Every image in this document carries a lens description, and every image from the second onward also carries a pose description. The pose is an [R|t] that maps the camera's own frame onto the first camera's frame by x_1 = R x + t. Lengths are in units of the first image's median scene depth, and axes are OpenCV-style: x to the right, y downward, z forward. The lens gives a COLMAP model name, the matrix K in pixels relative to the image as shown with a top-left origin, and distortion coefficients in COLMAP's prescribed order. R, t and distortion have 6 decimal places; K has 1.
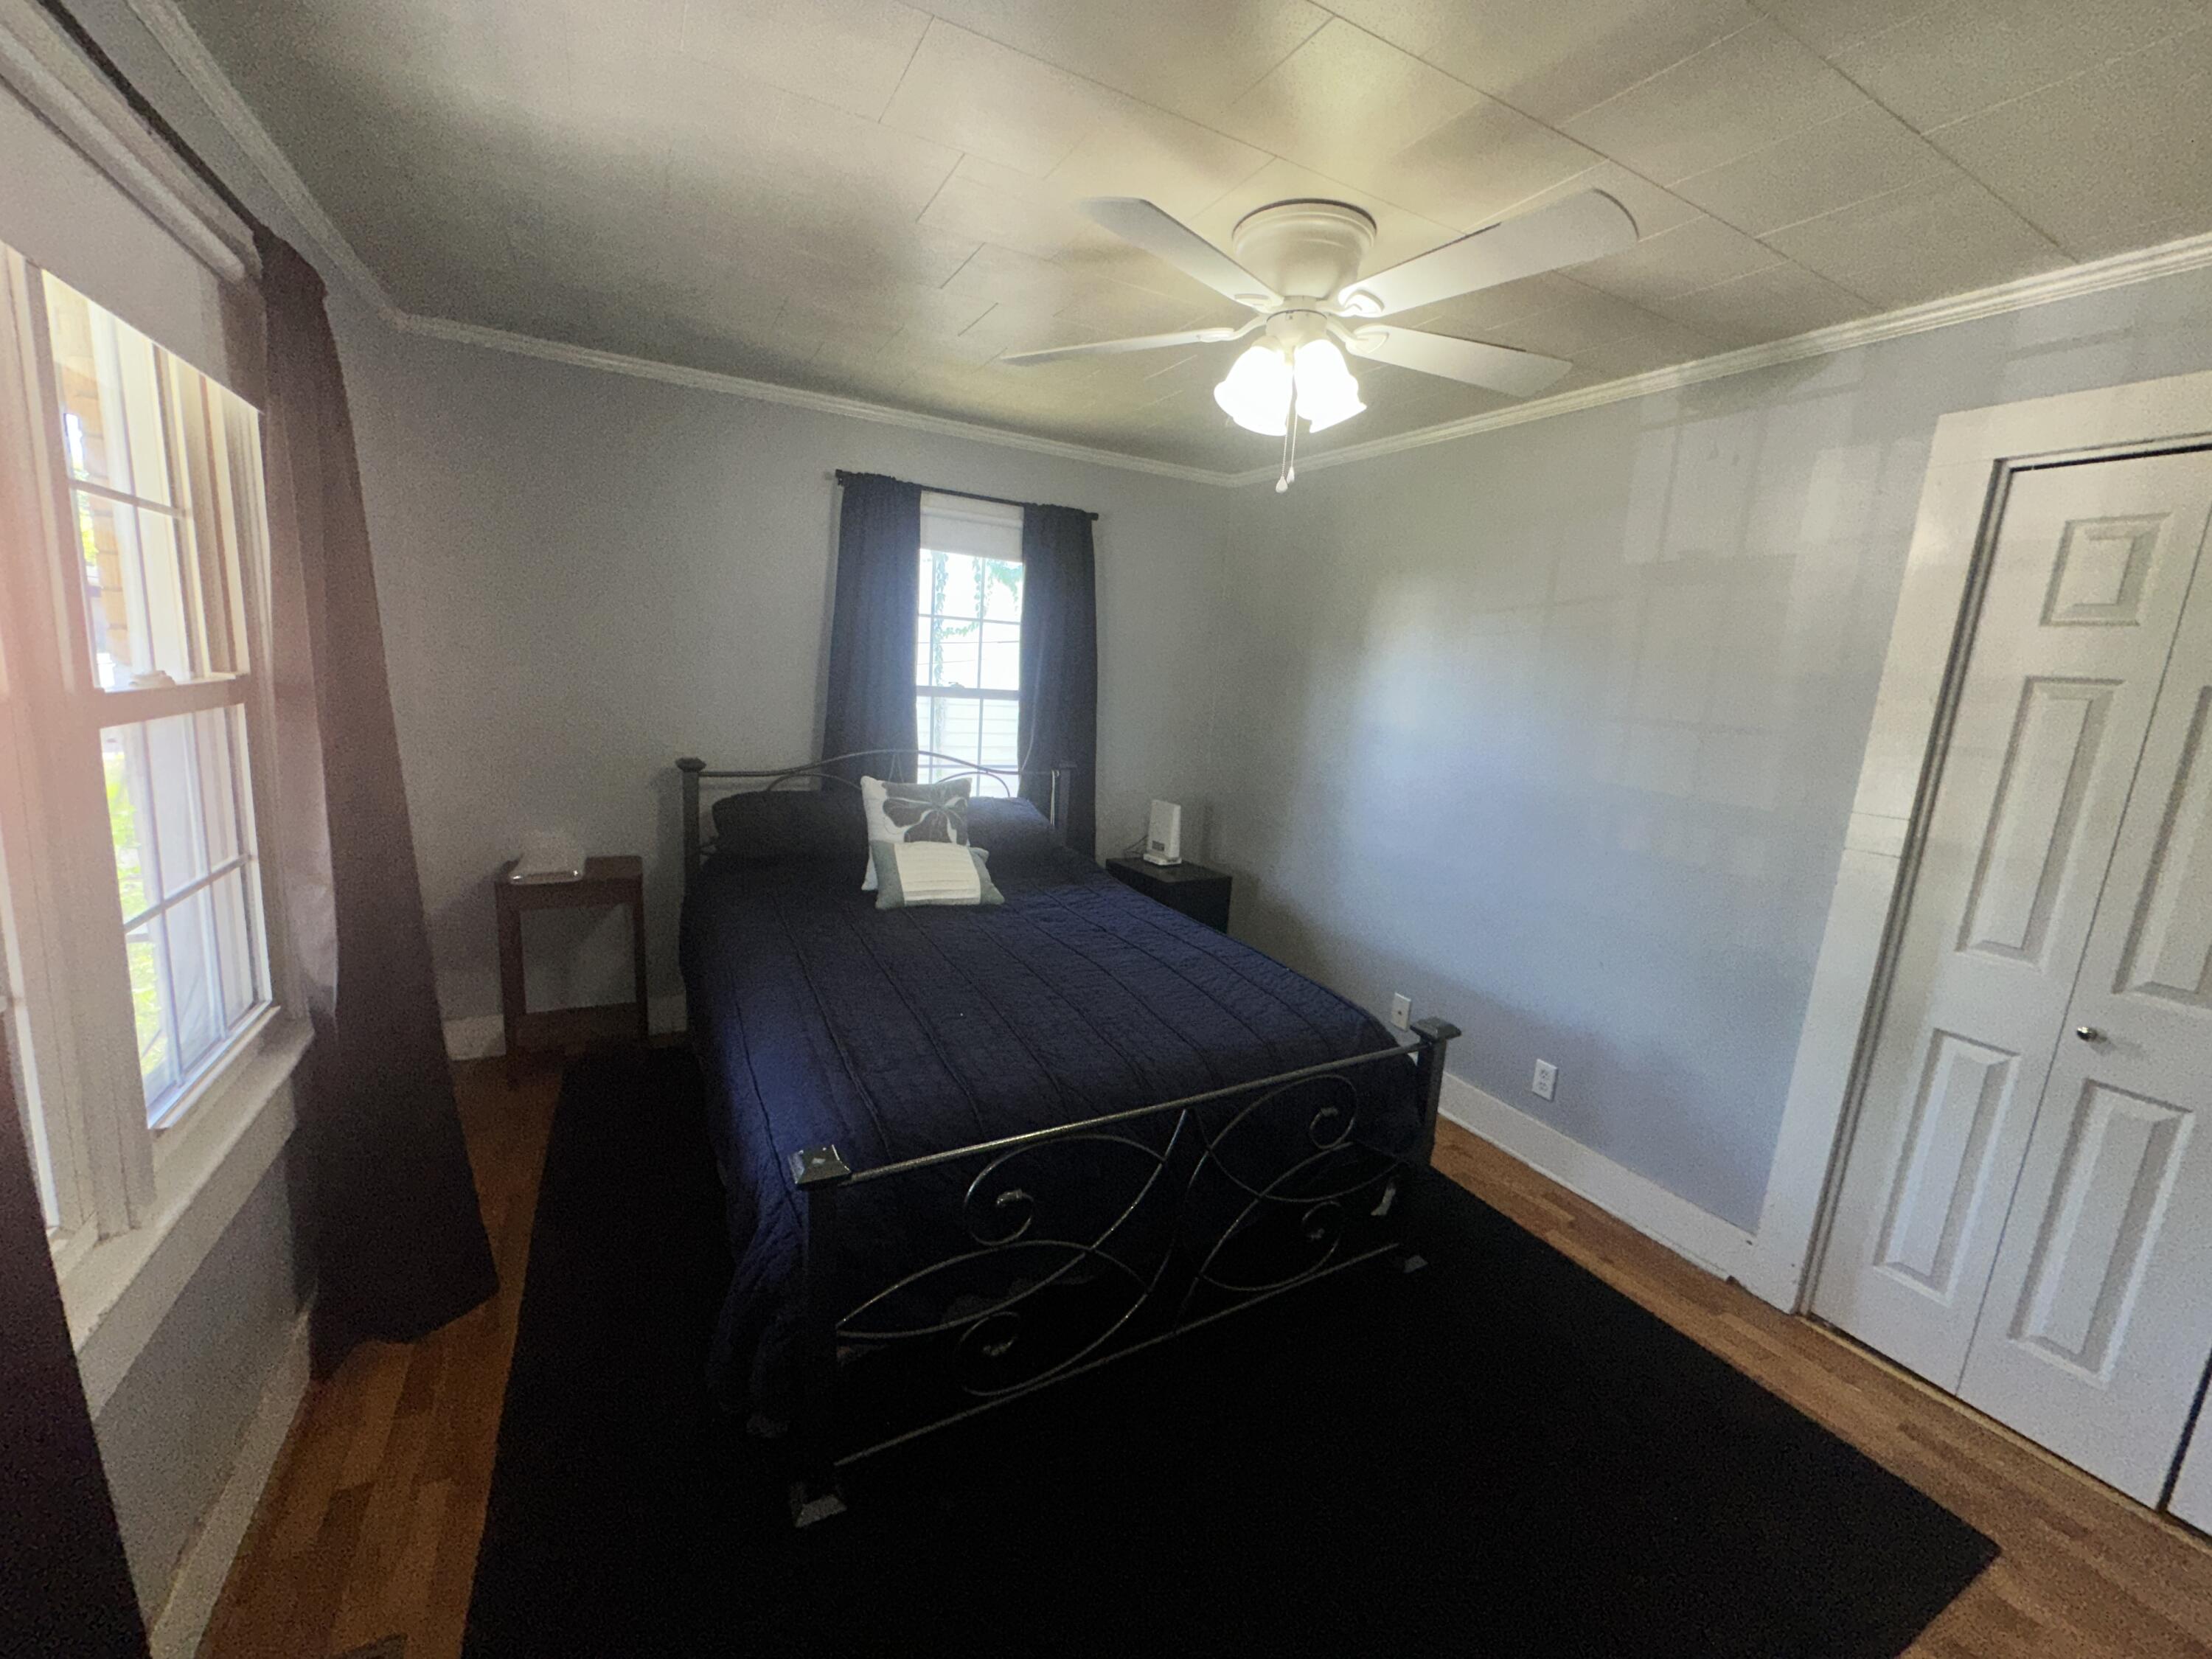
lens RADIAL K [[881.1, 0, 1105.9], [0, 881.1, 826.6], [0, 0, 1]] dist [-0.005529, 0.000895]
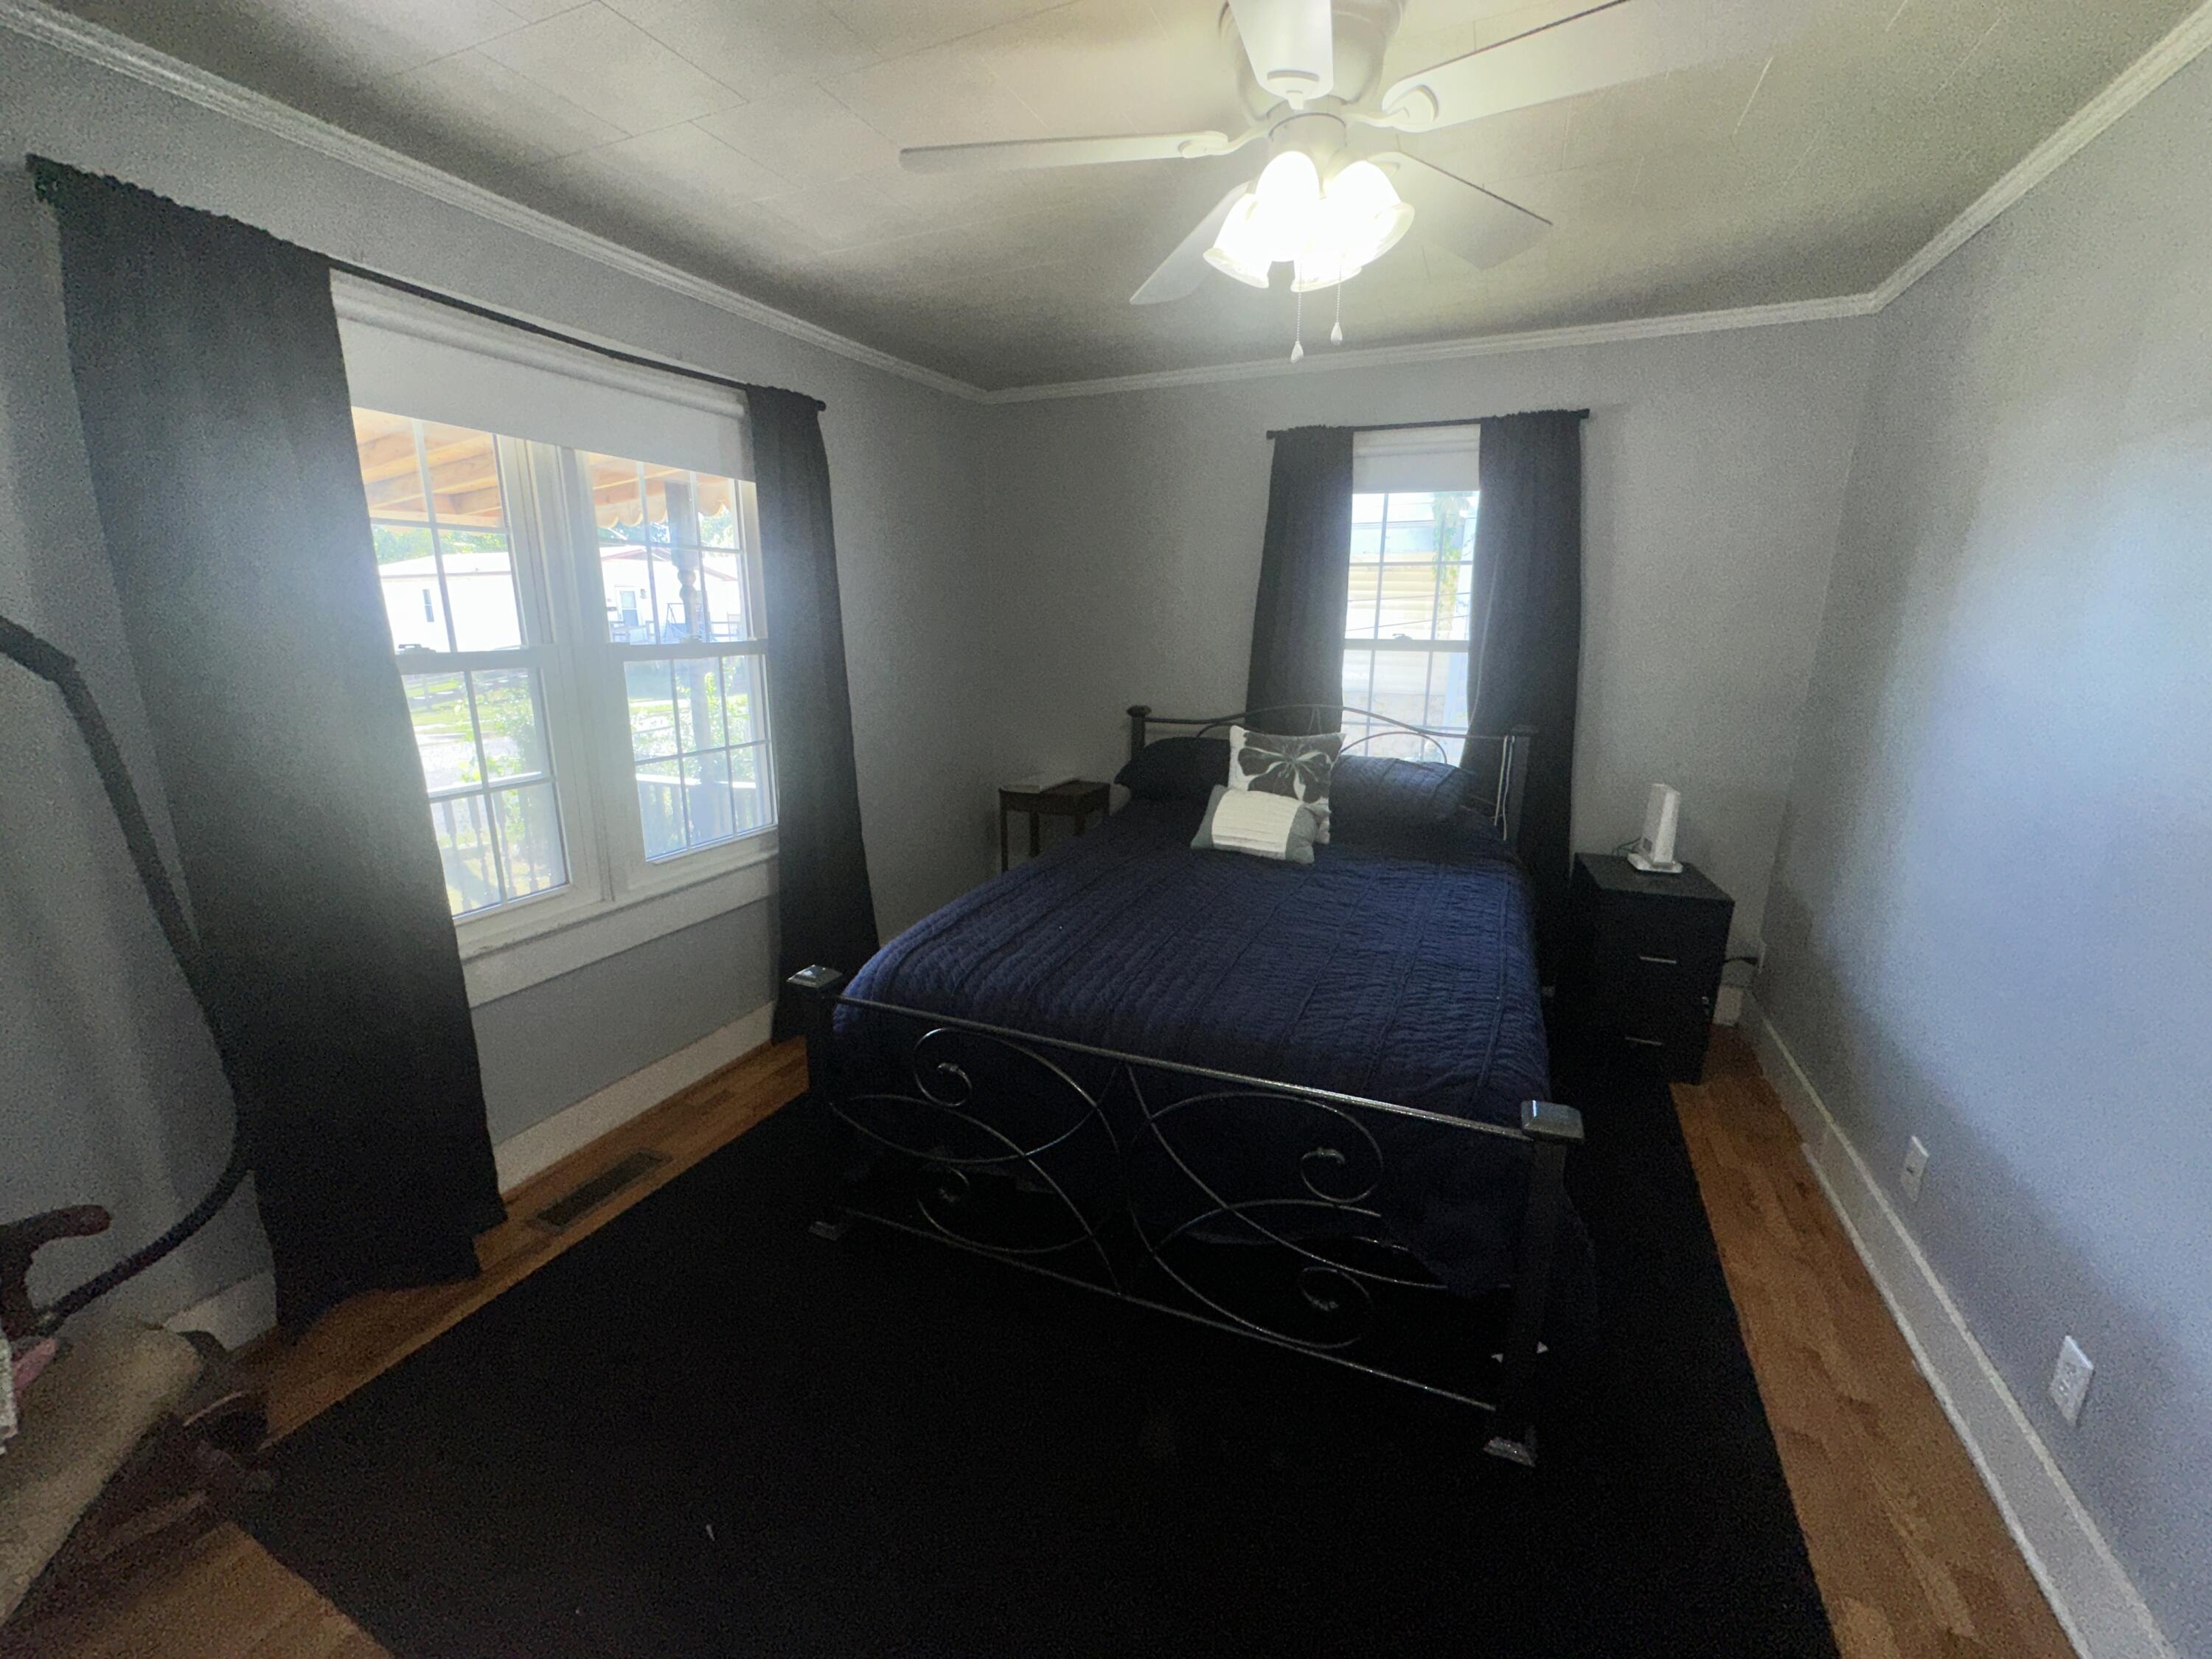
lens RADIAL K [[881.1, 0, 1105.4], [0, 881.1, 826.2], [0, 0, 1]] dist [-0.005529, 0.000895]
pose [[0.610883, 0.128300, -0.781256, 0.432597], [-0.107216, 0.991098, 0.078926, -0.003886], [0.784428, 0.035549, 0.619201, 0.212444]]
